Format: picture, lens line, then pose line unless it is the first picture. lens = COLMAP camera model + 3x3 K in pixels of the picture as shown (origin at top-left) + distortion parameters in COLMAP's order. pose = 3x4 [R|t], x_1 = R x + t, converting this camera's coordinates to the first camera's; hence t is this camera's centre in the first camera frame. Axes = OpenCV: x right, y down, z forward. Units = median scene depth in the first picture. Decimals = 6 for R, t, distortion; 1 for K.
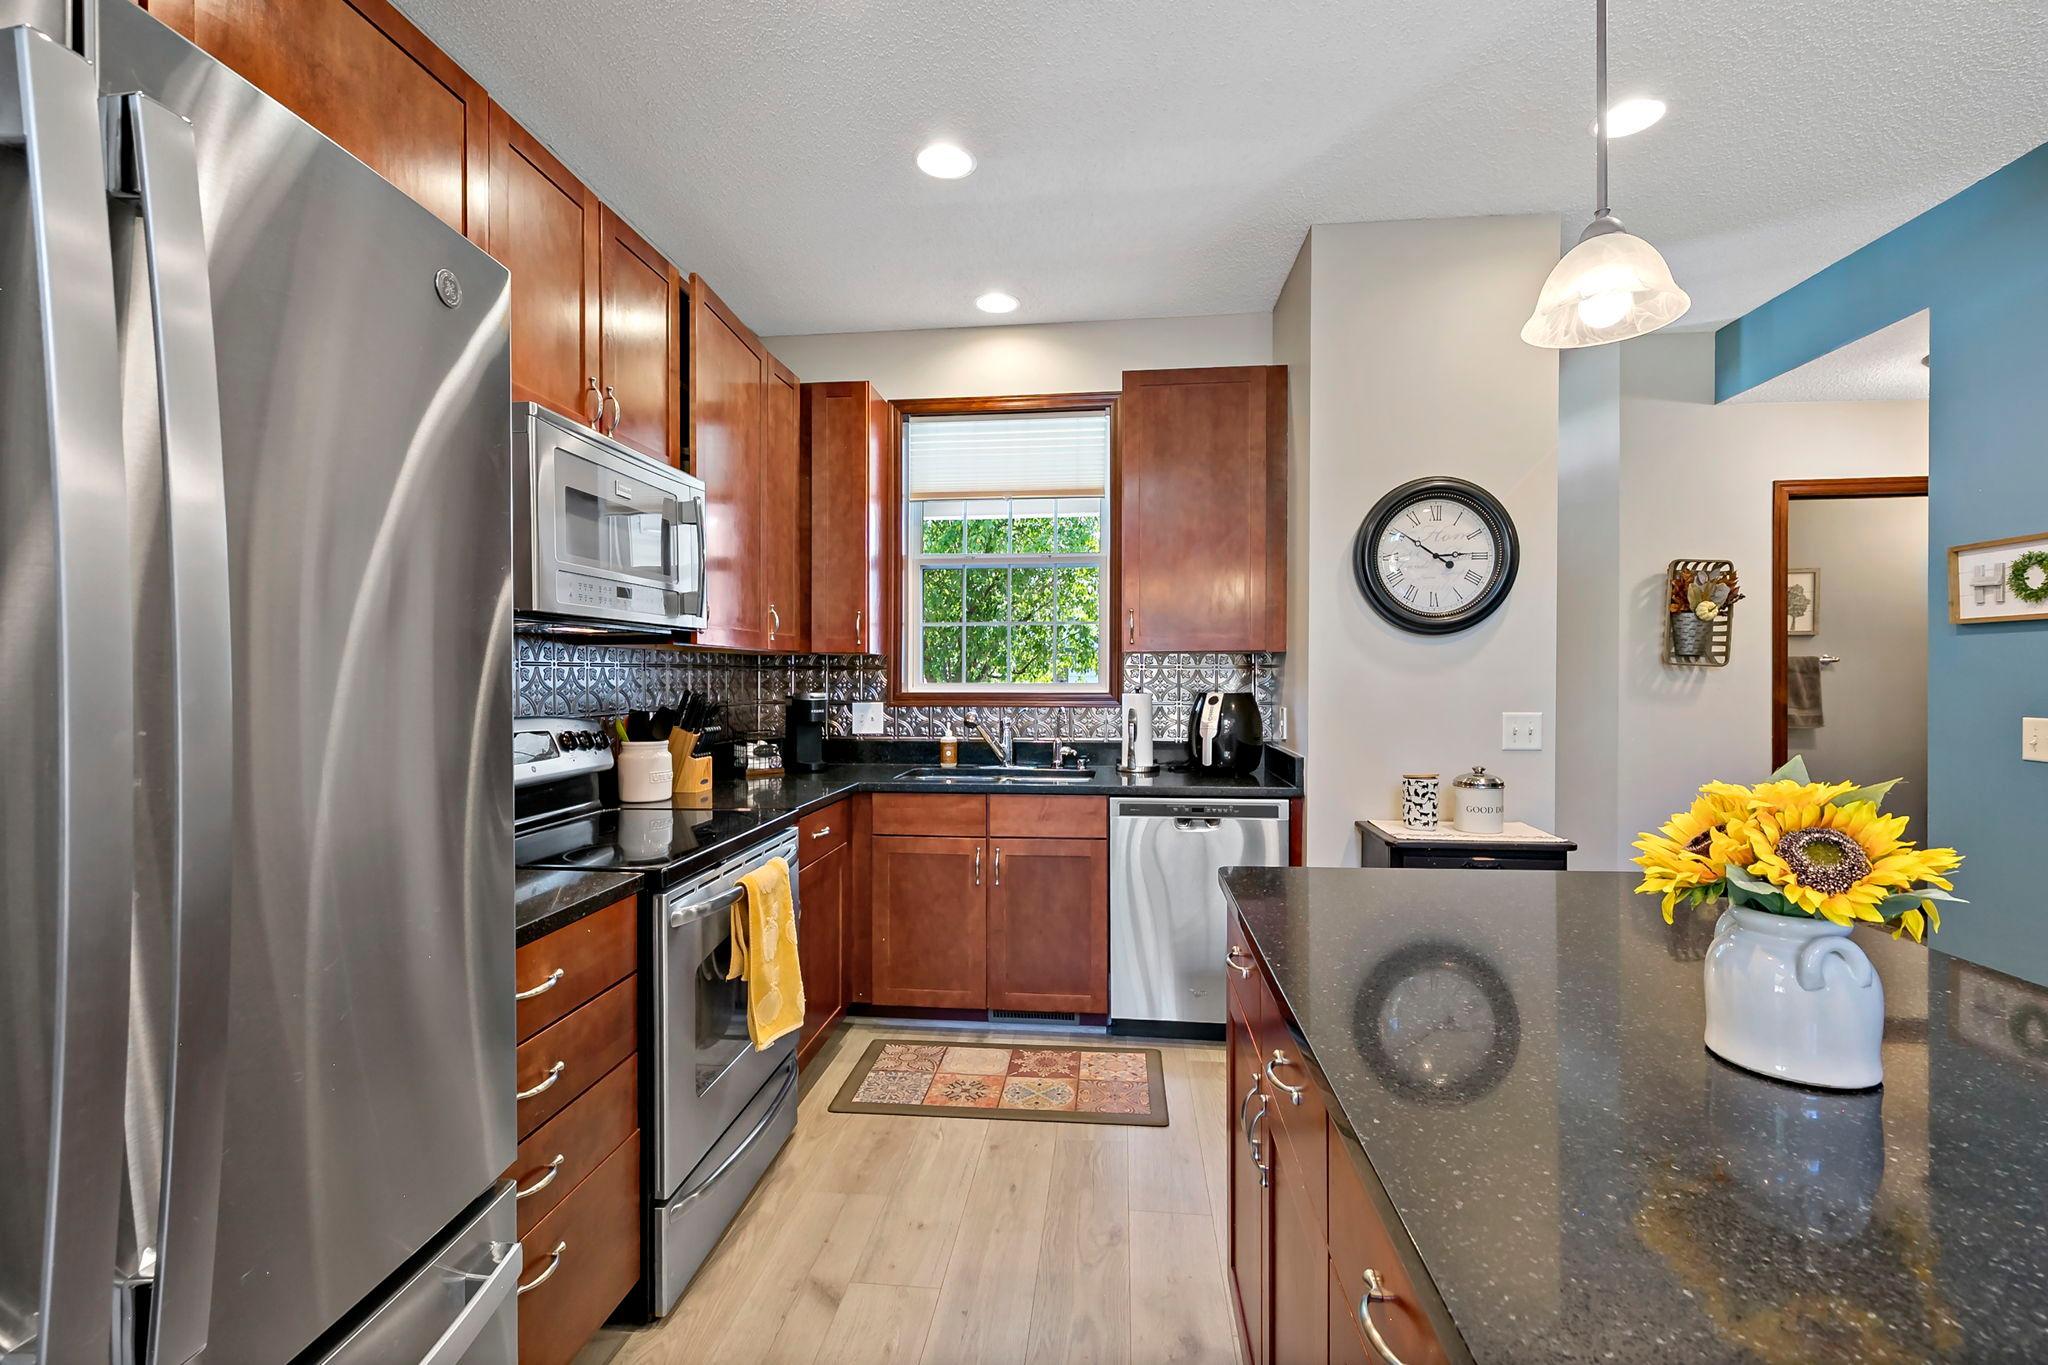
lens RADIAL K [[896.2, 0, 1032.6], [0, 896.2, 667.3], [0, 0, 1]] dist [0.002282, 0.000458]
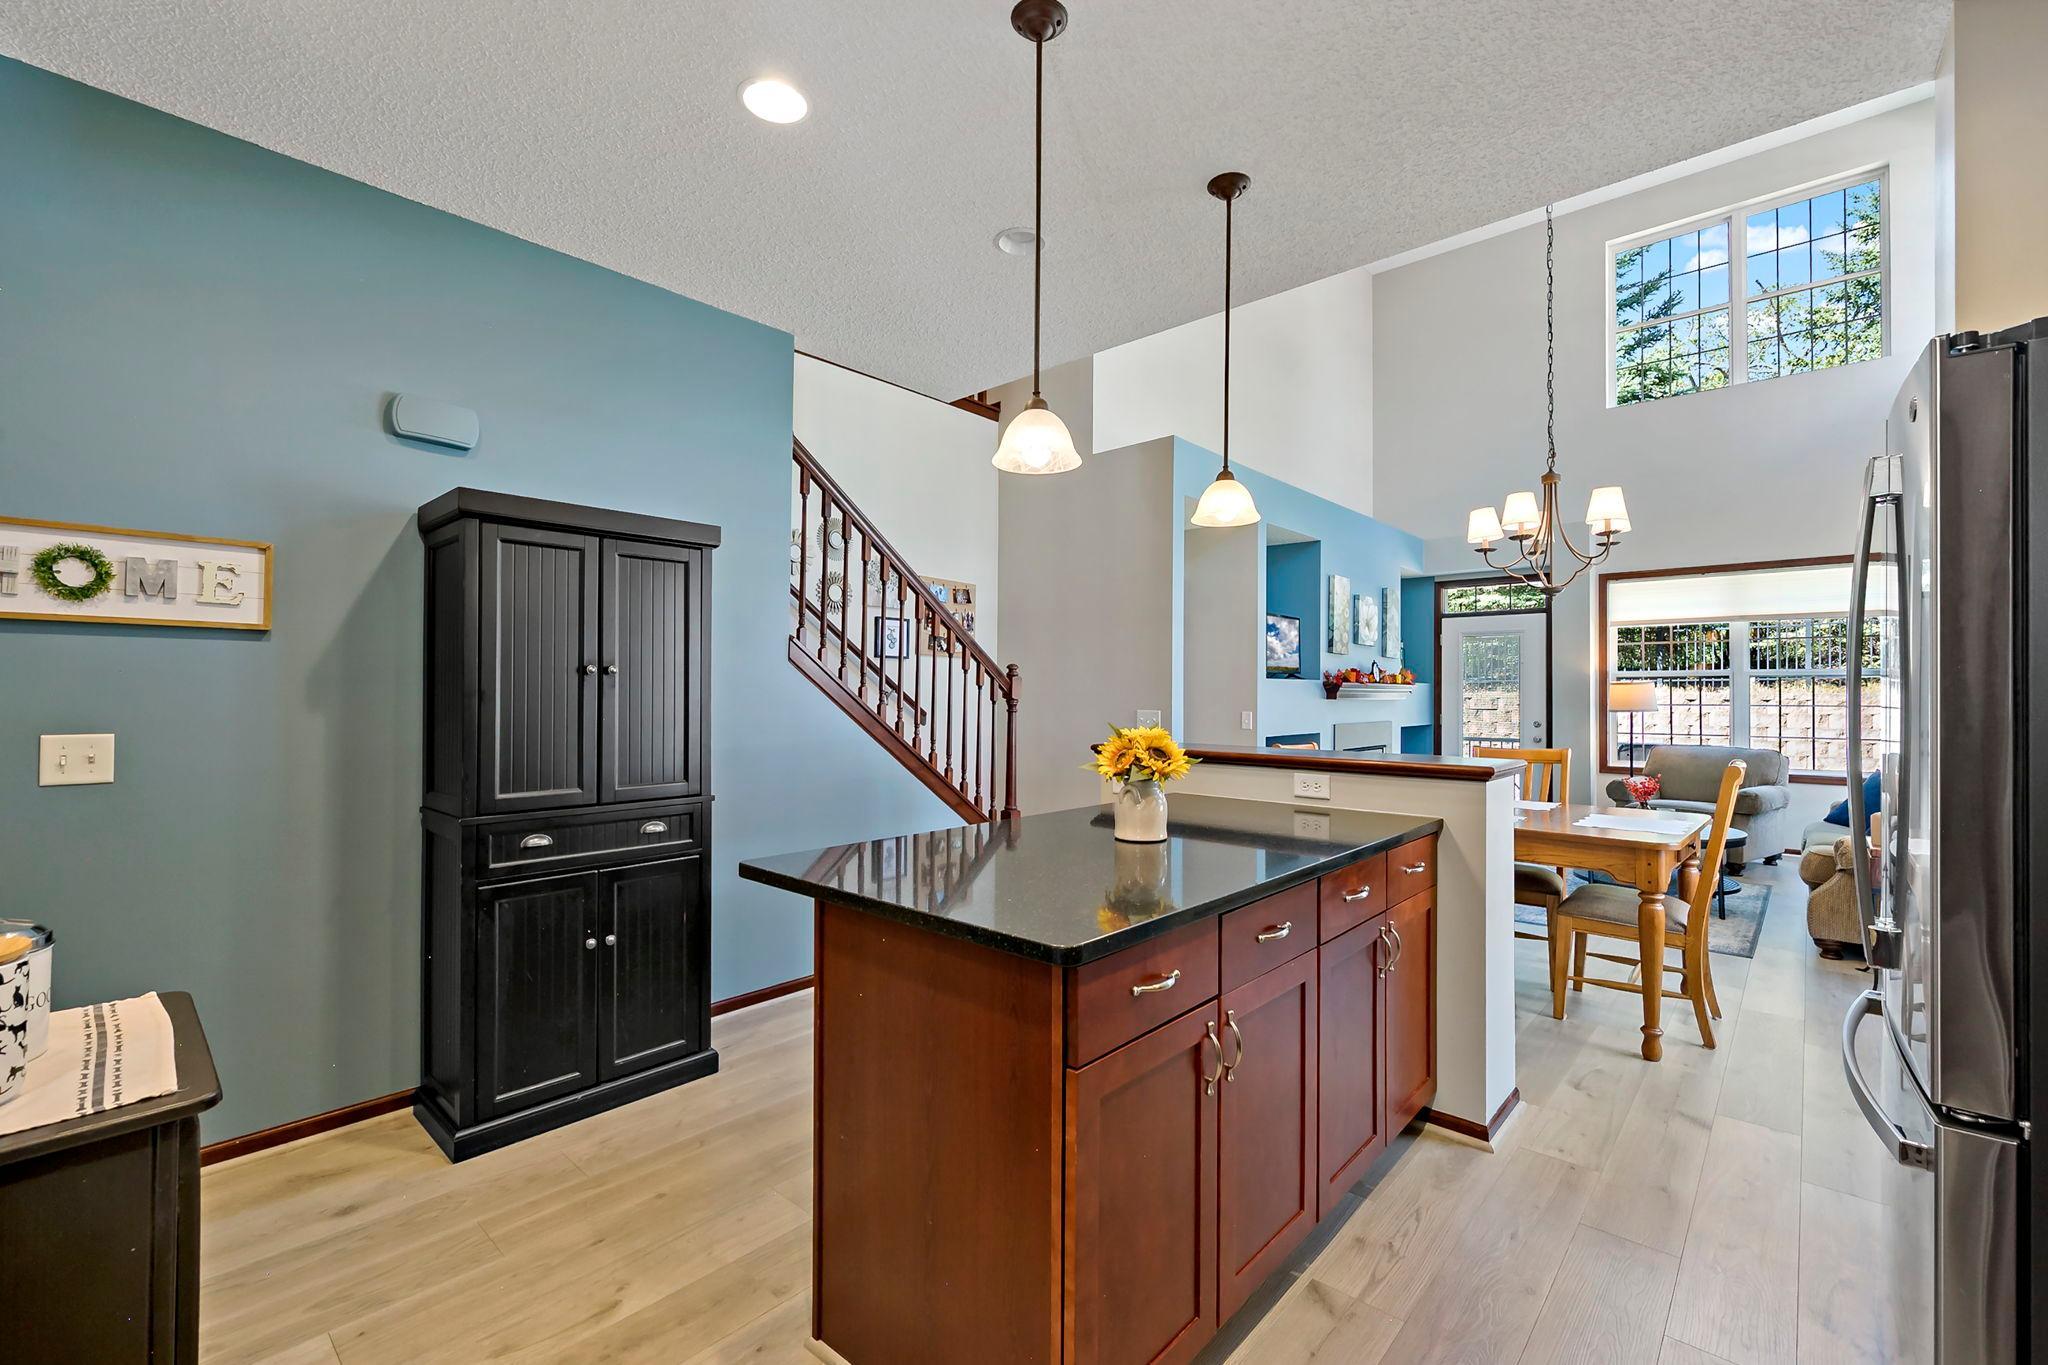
lens RADIAL K [[859.4, 0, 1010.7], [0, 859.4, 693.2], [0, 0, 1]] dist [-0.000370, 0.000008]
pose [[-0.791270, -0.000728, 0.611466, -0.082596], [-0.004203, 0.999982, -0.004249, 0.011793], [-0.611452, -0.005932, -0.791259, 0.809205]]
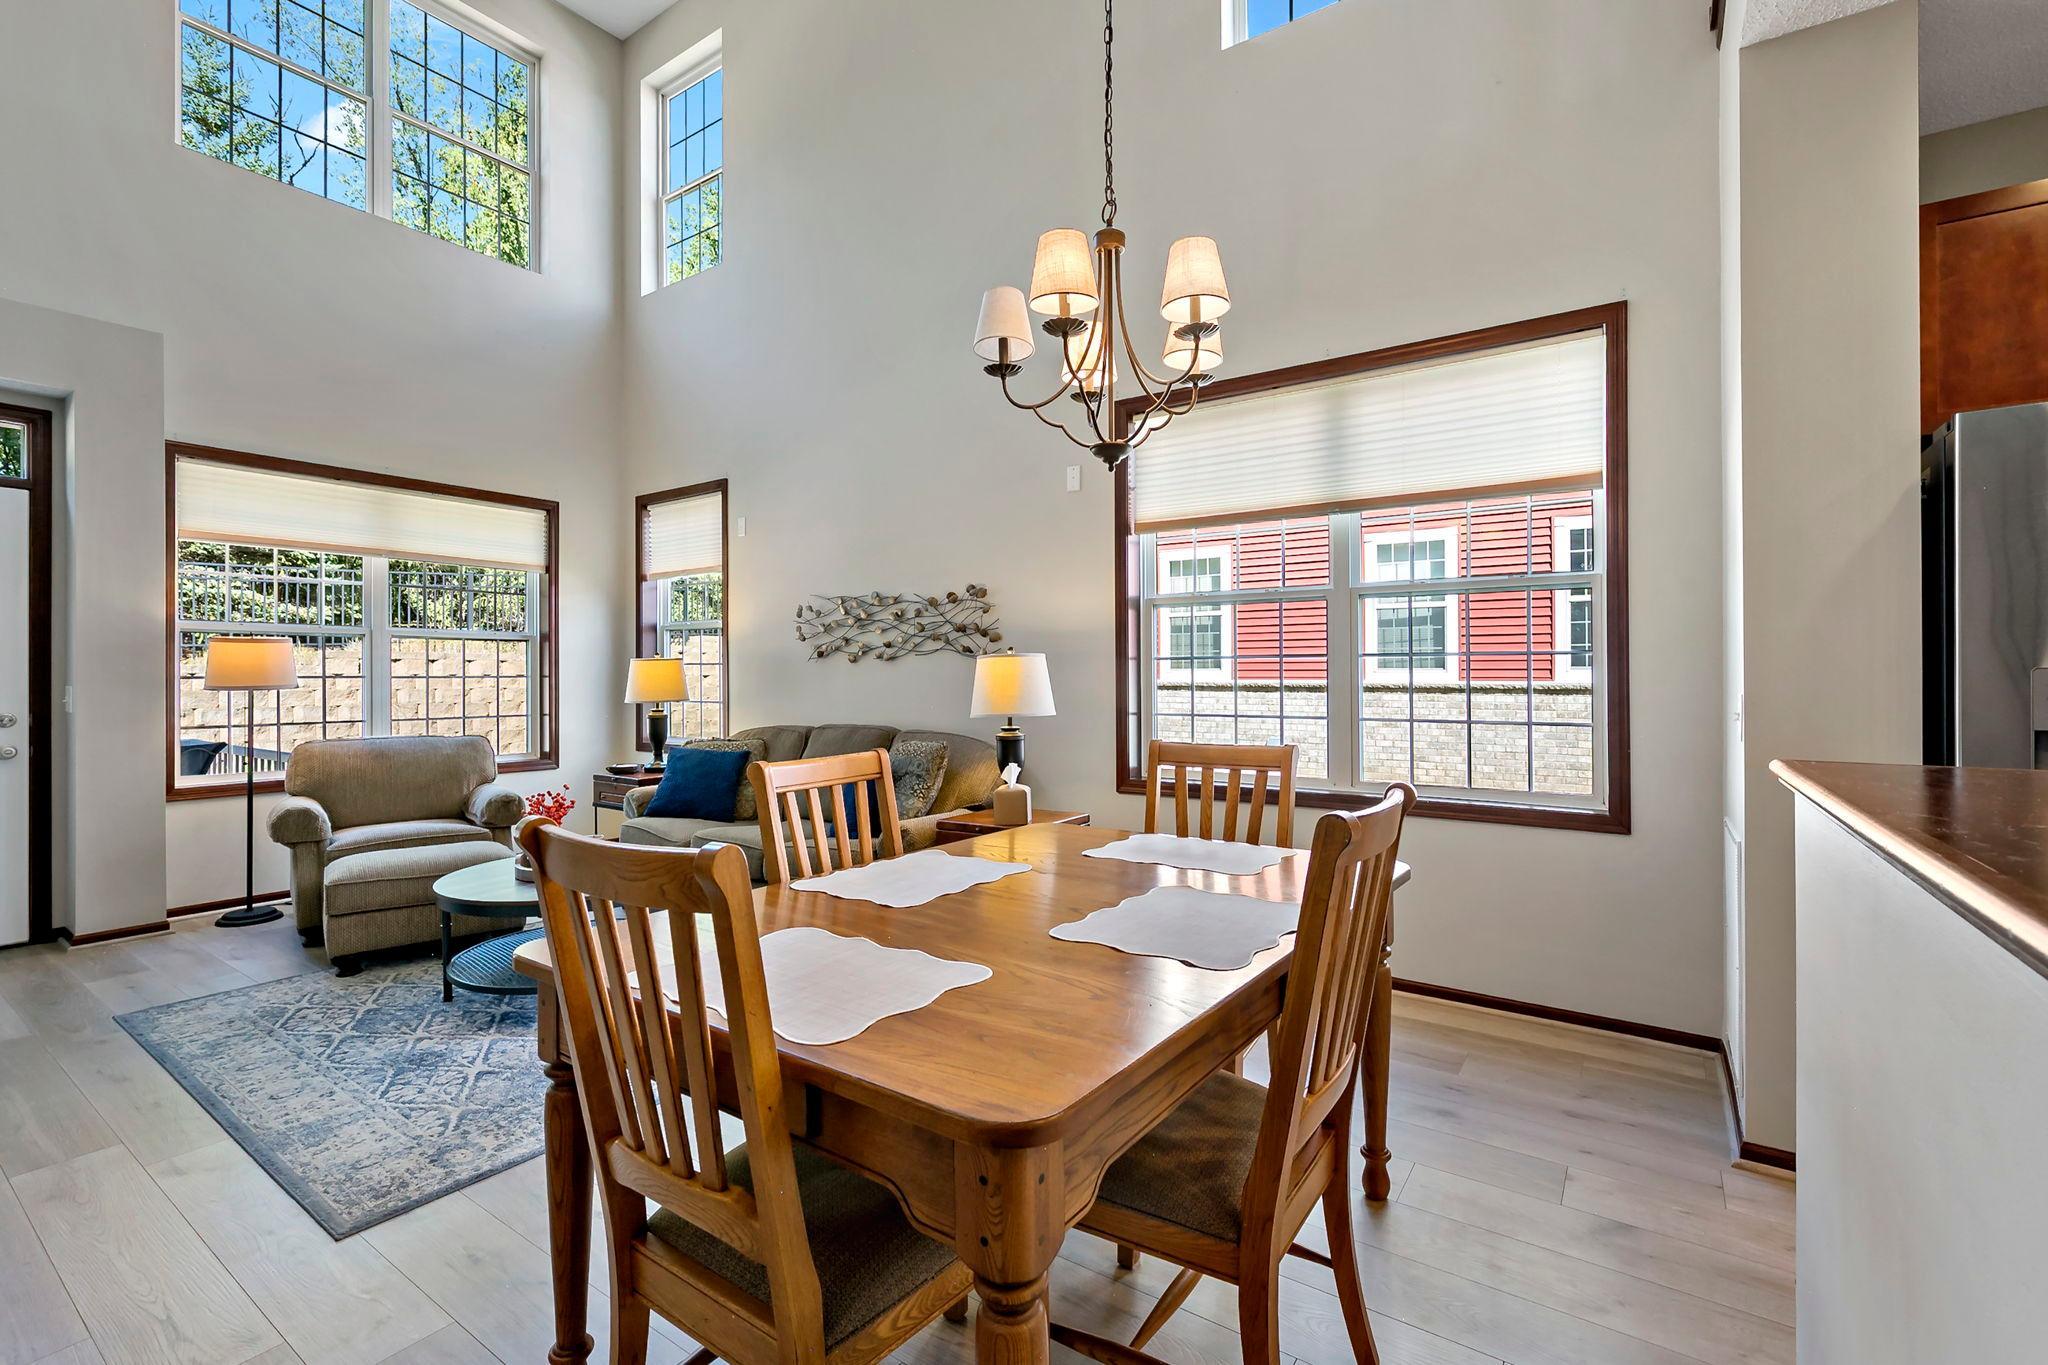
lens RADIAL K [[896.2, 0, 1030.8], [0, 896.2, 679.4], [0, 0, 1]] dist [0.002282, 0.000458]
pose [[-0.491212, -0.006205, -0.871018, 0.569439], [-0.001862, 0.999980, -0.006074, 0.036623], [0.871038, -0.001362, -0.491214, -0.163120]]
